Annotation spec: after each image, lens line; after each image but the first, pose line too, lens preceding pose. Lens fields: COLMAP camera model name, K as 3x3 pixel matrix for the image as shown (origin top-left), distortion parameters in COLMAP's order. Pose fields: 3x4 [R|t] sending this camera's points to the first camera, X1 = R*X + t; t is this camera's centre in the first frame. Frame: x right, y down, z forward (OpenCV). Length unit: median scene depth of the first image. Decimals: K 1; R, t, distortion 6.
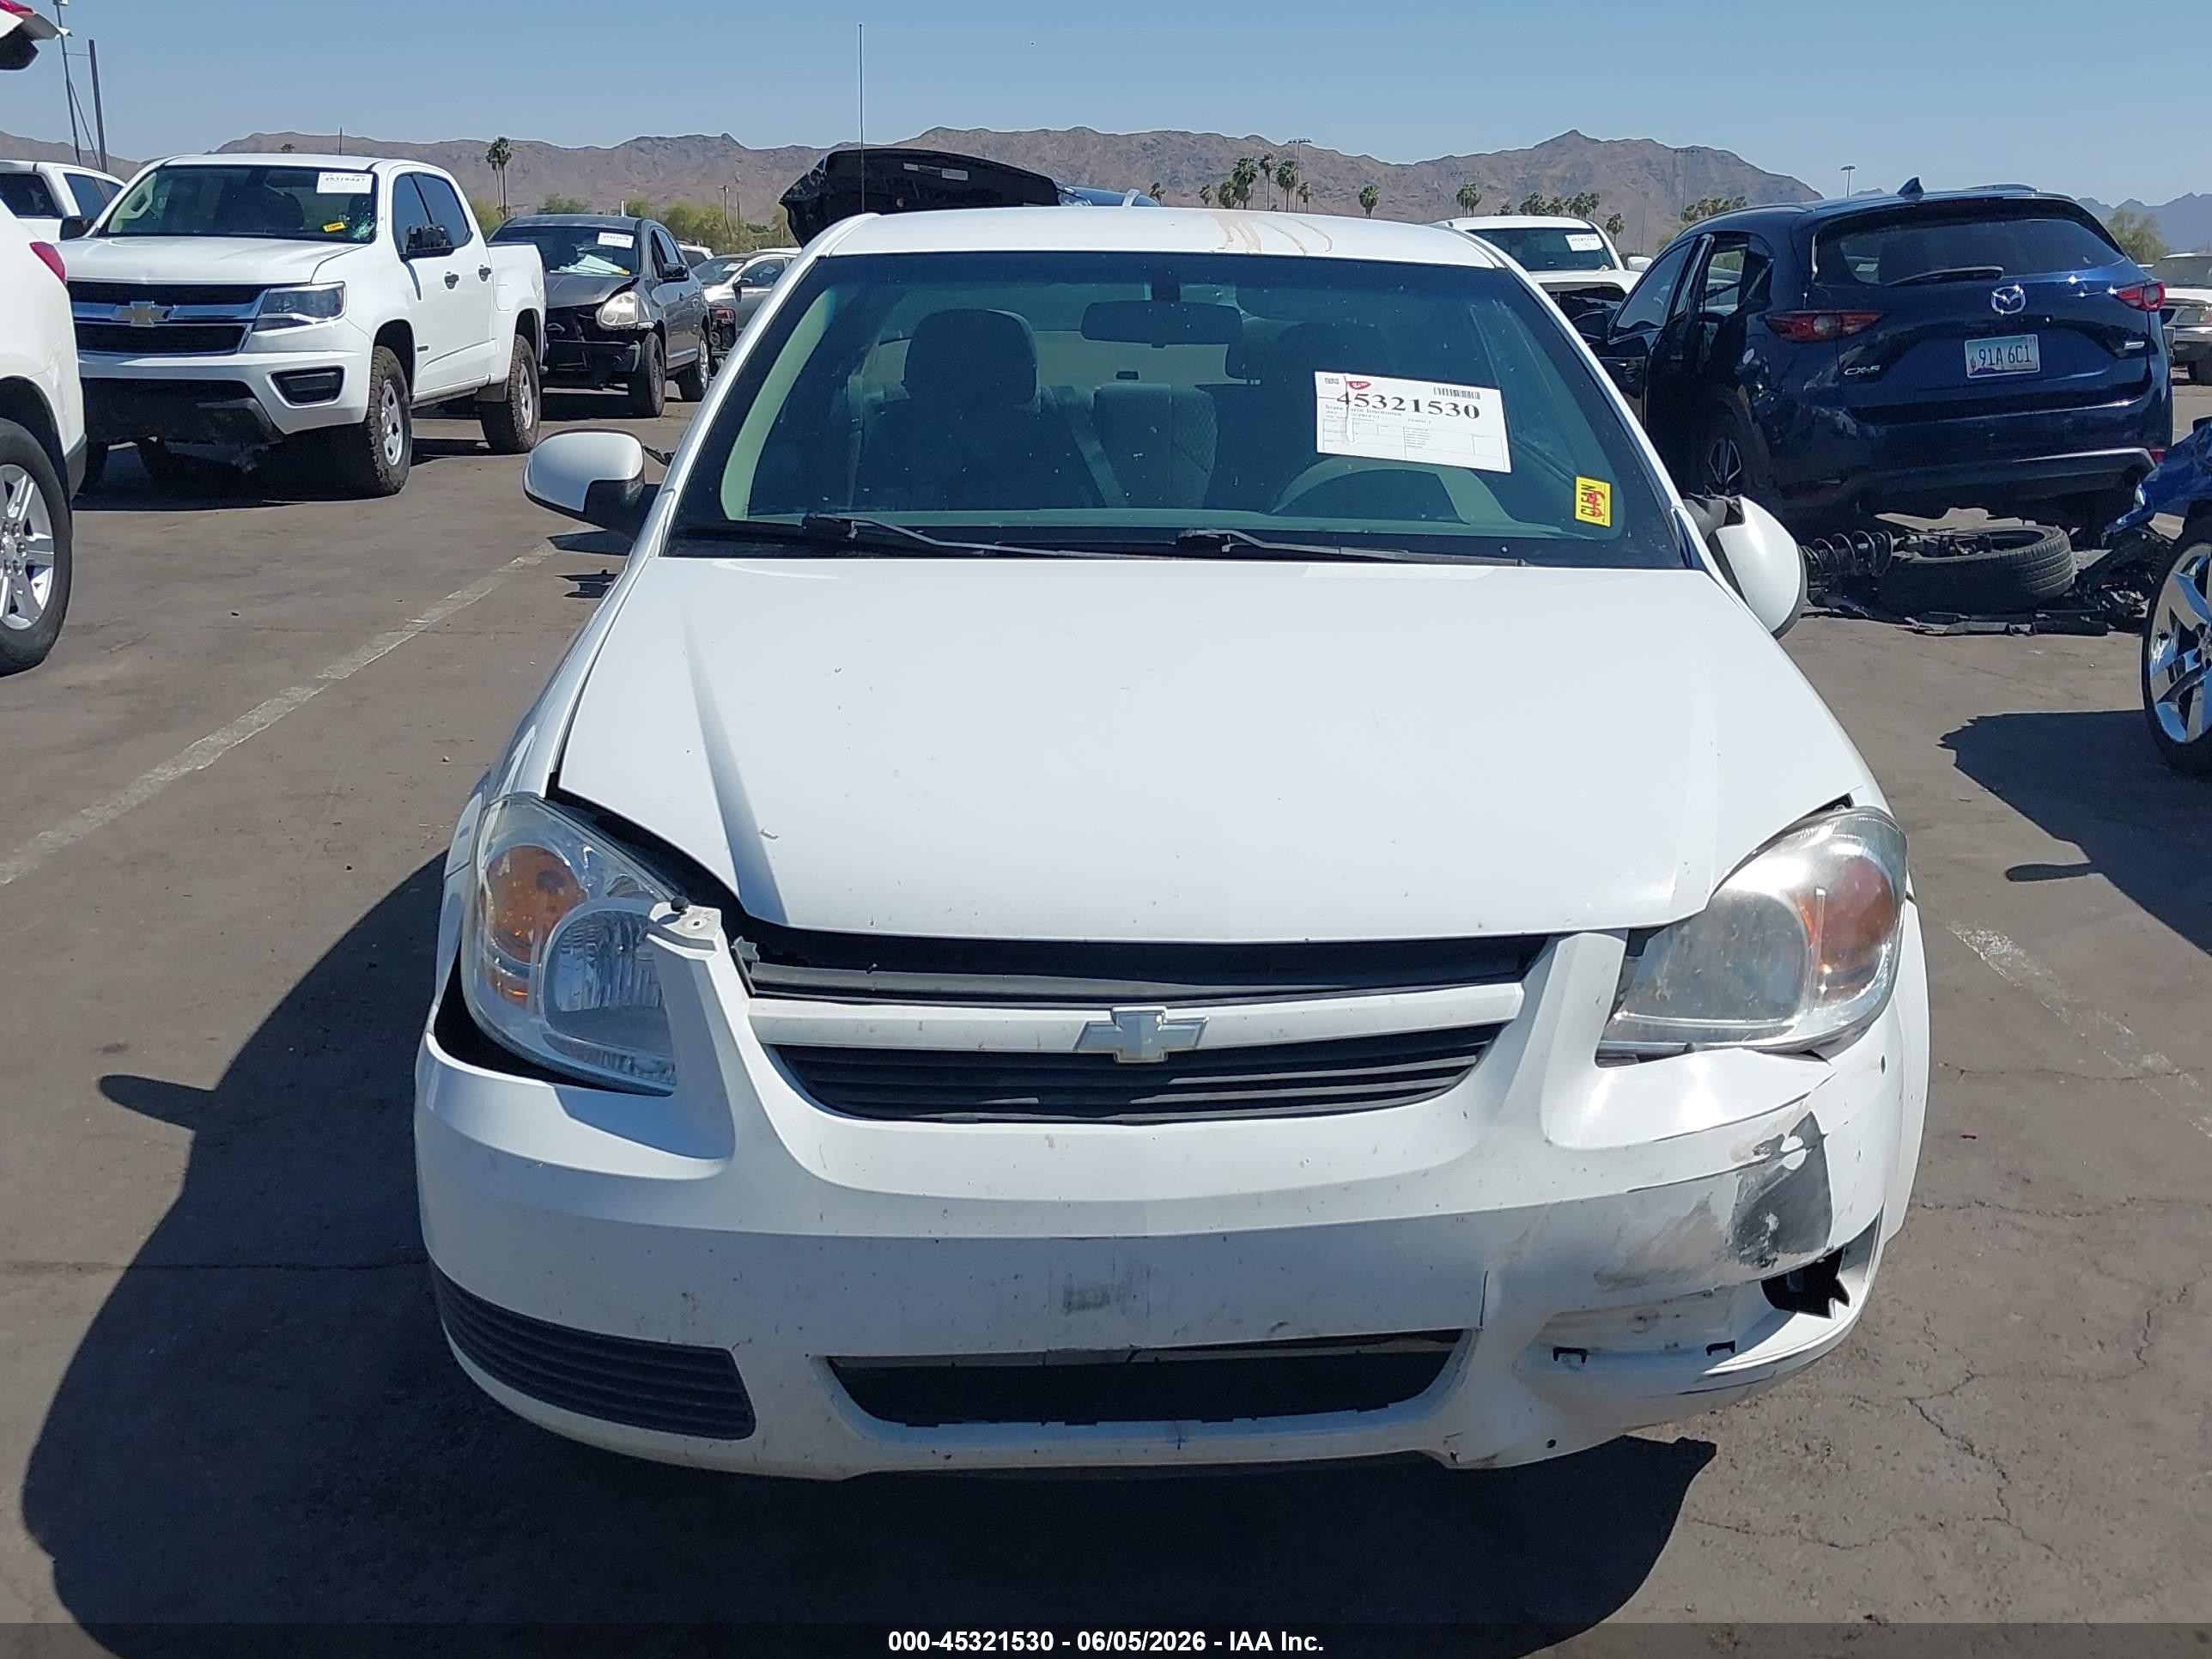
lens RADIAL K [[2297.5, 0, 1001.3], [0, 2297.5, 822.7], [0, 0, 1]] dist [0.062552, -0.021222]
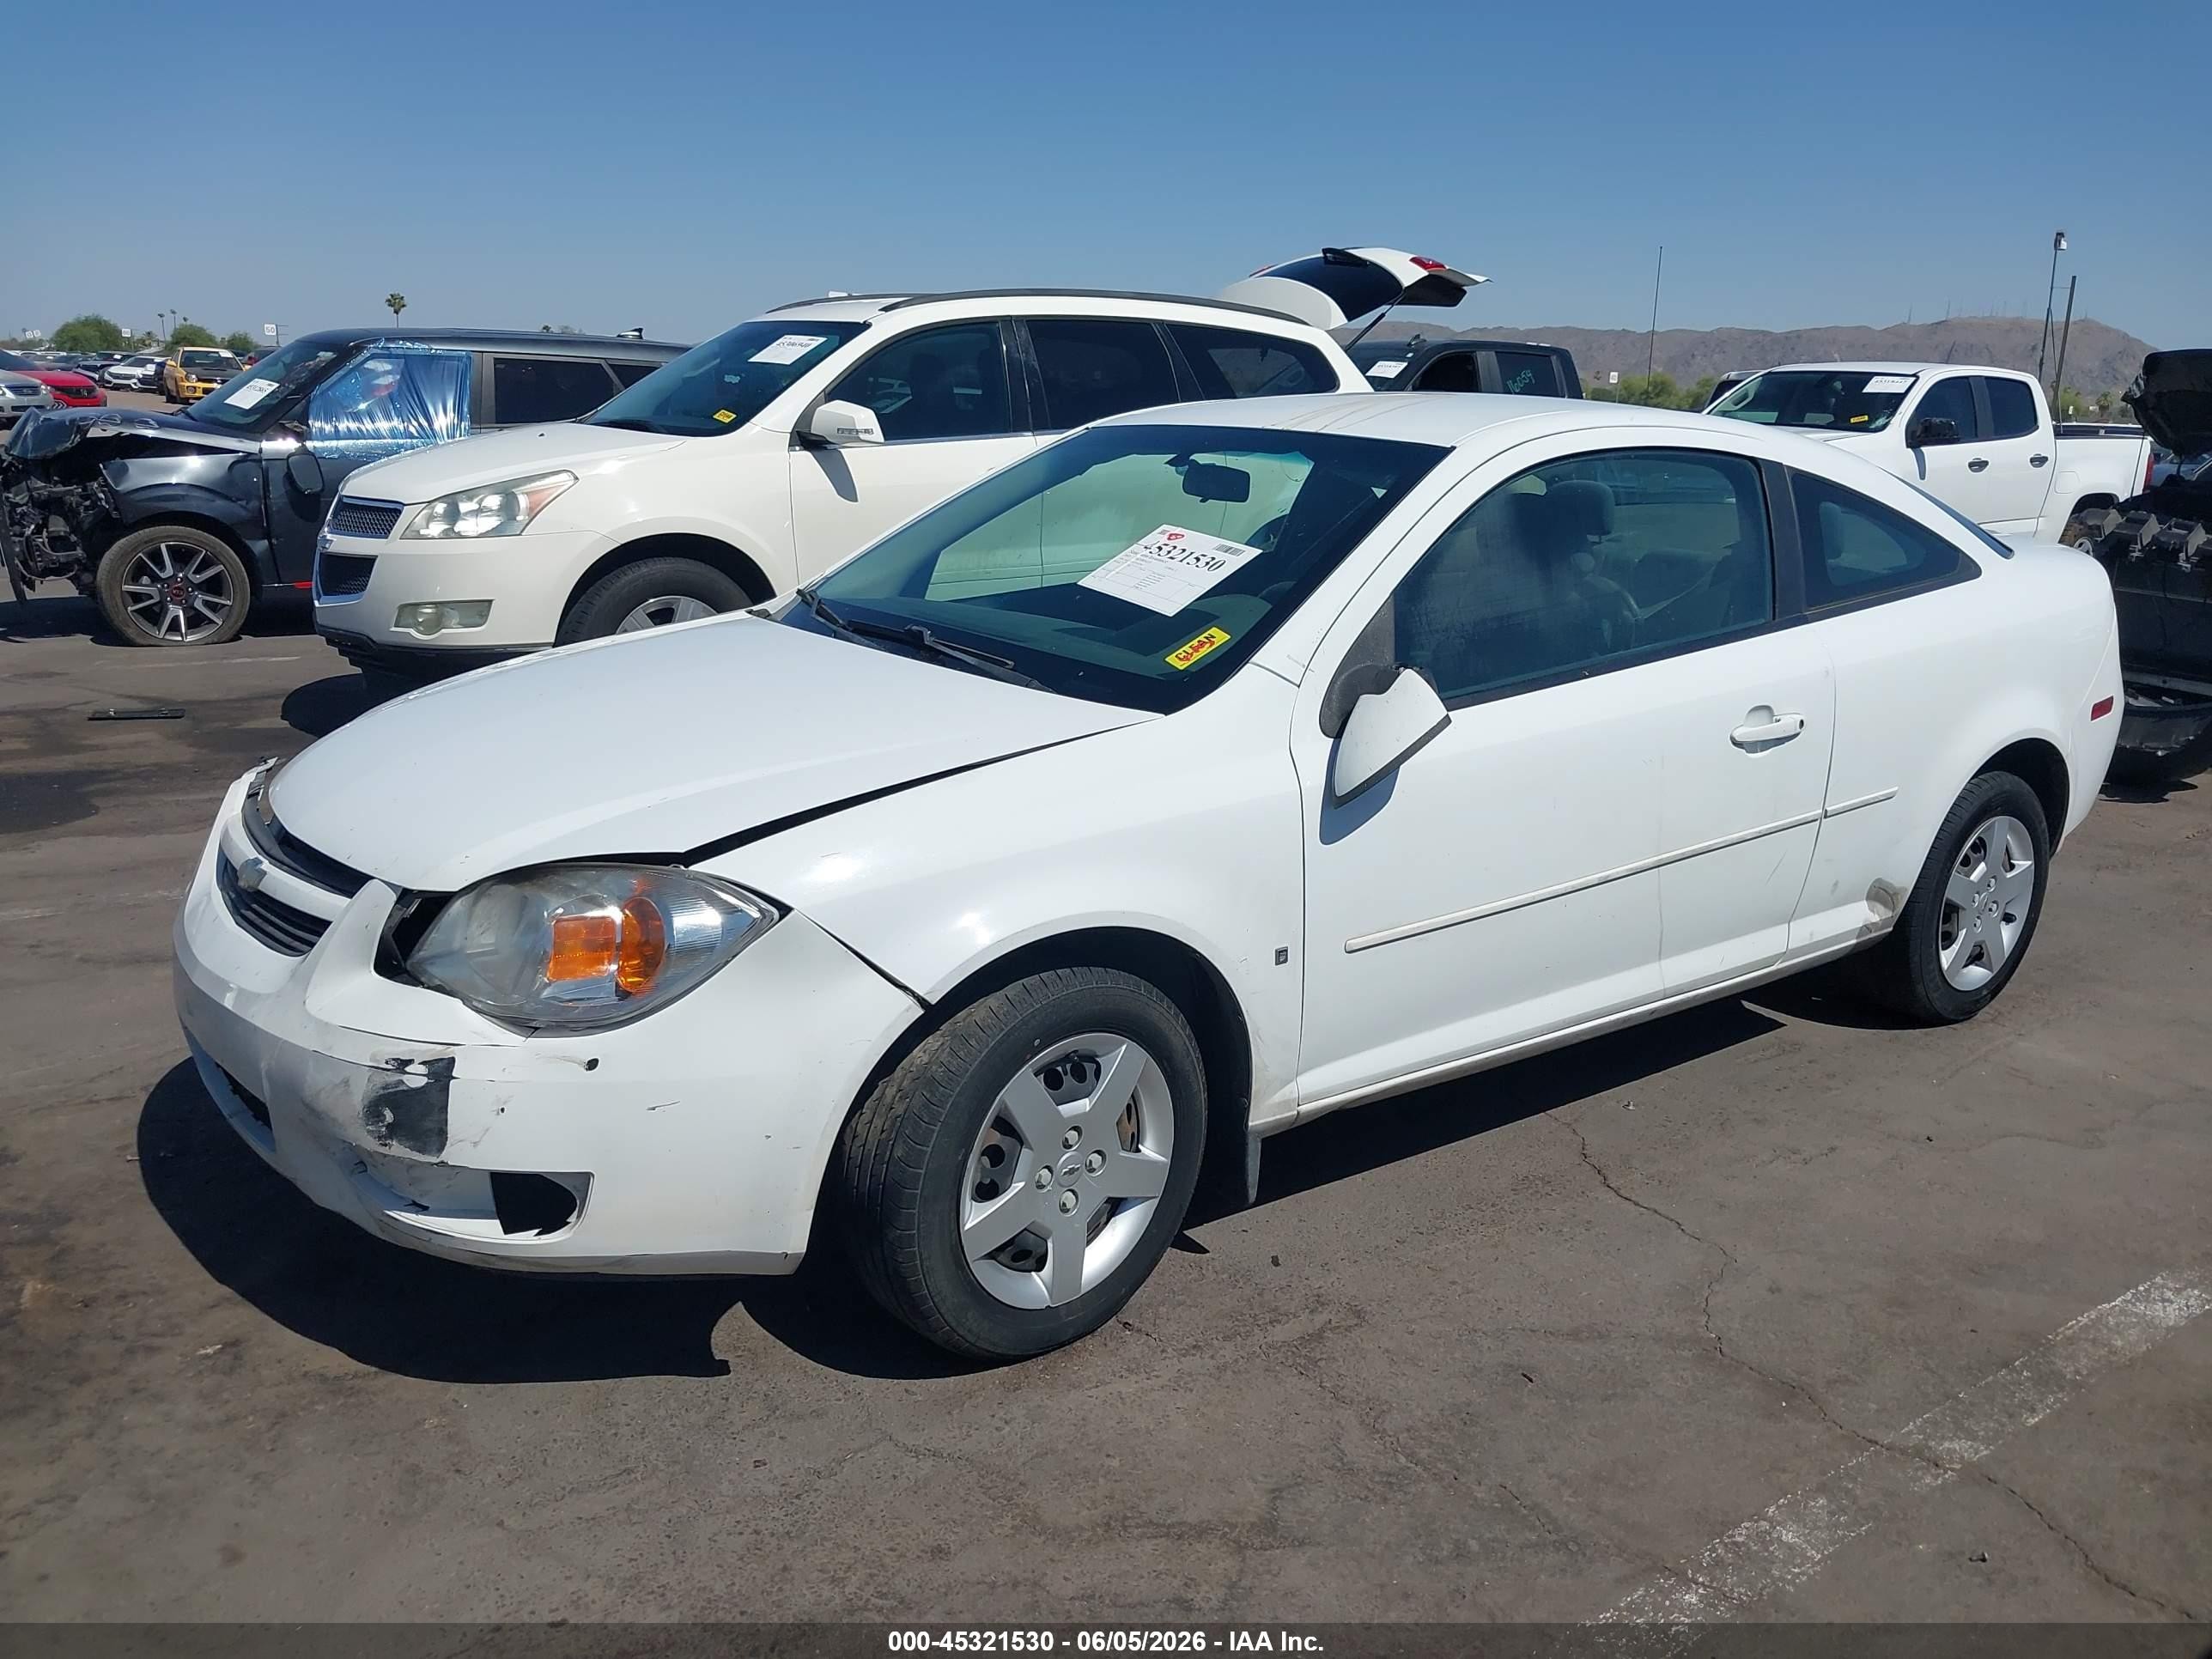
lens RADIAL K [[1750.1, 0, 1112.6], [0, 1750.1, 859.1], [0, 0, 1]] dist [0.014297, -0.039647]
pose [[0.608611, 0.211786, -0.764683, 1.327023], [-0.217096, 0.971394, 0.096249, -0.164627], [0.763192, 0.107431, 0.637179, 0.637857]]
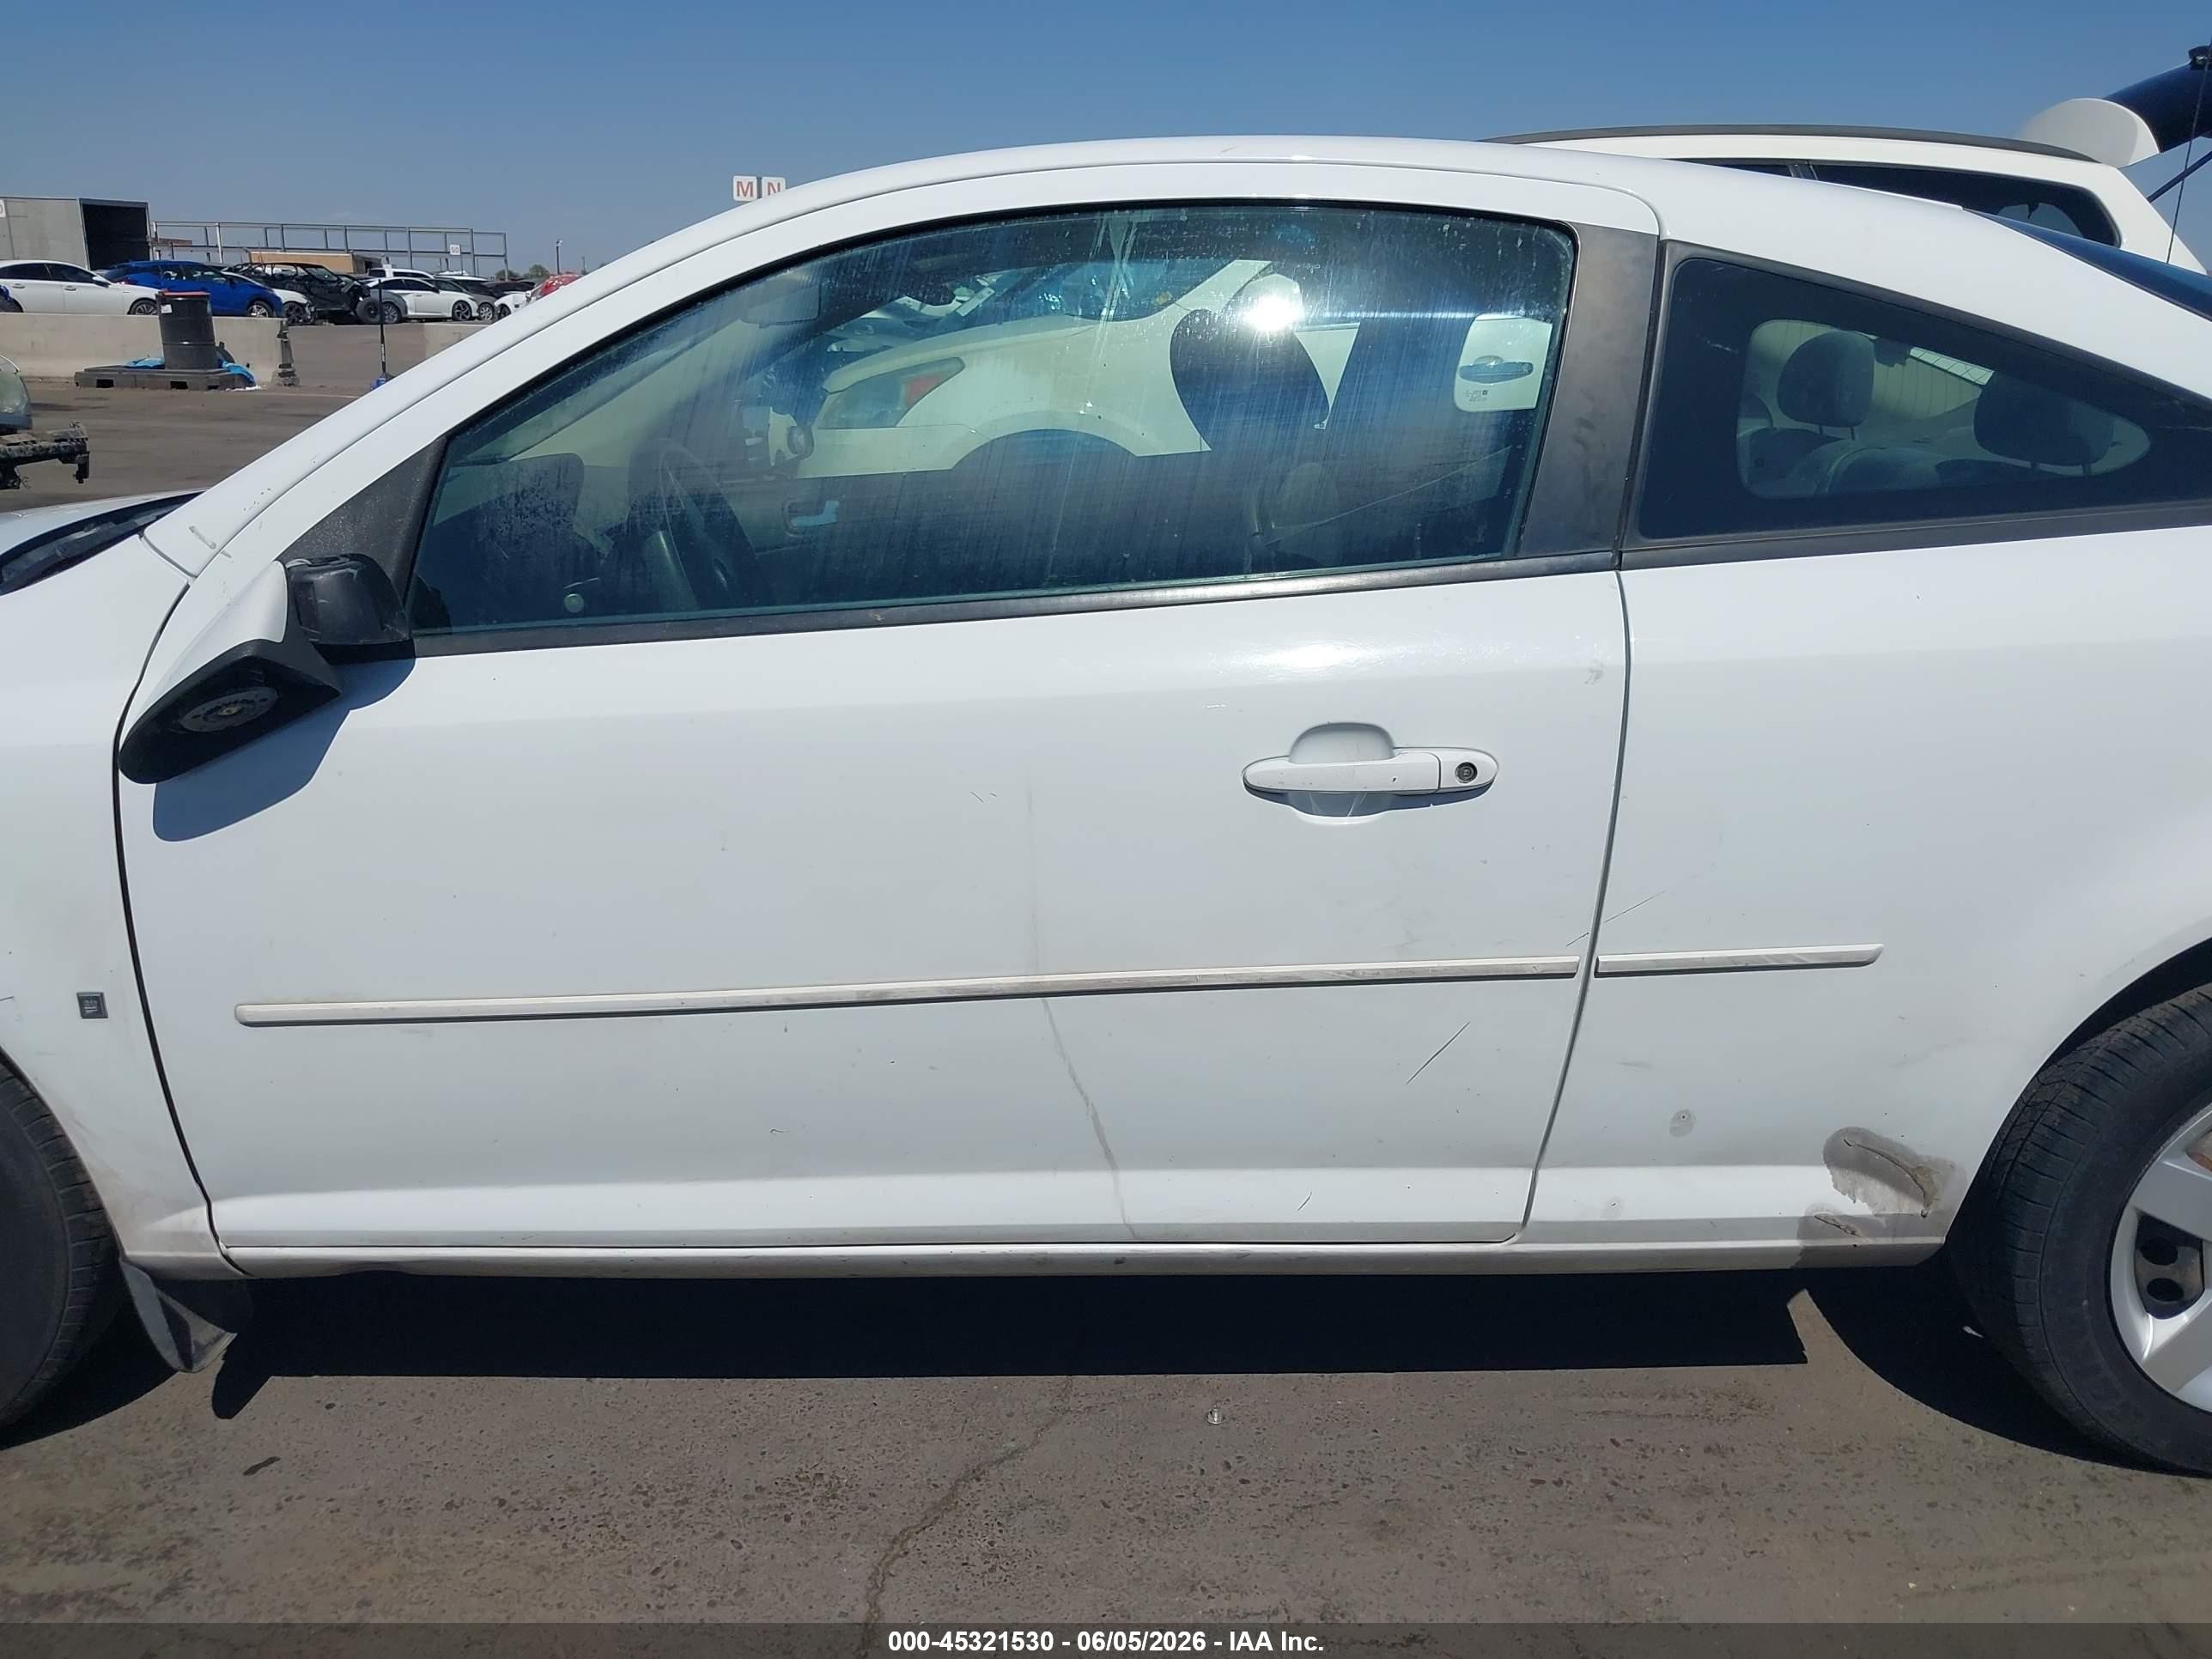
lens RADIAL K [[1752.1, 0, 1117.1], [0, 1752.1, 830.5], [0, 0, 1]] dist [0.009363, -0.002297]
pose [[0.010230, 0.268665, -0.963179, 1.217896], [-0.249371, 0.933482, 0.257732, -0.394588], [0.968354, 0.237552, 0.076547, 1.871333]]
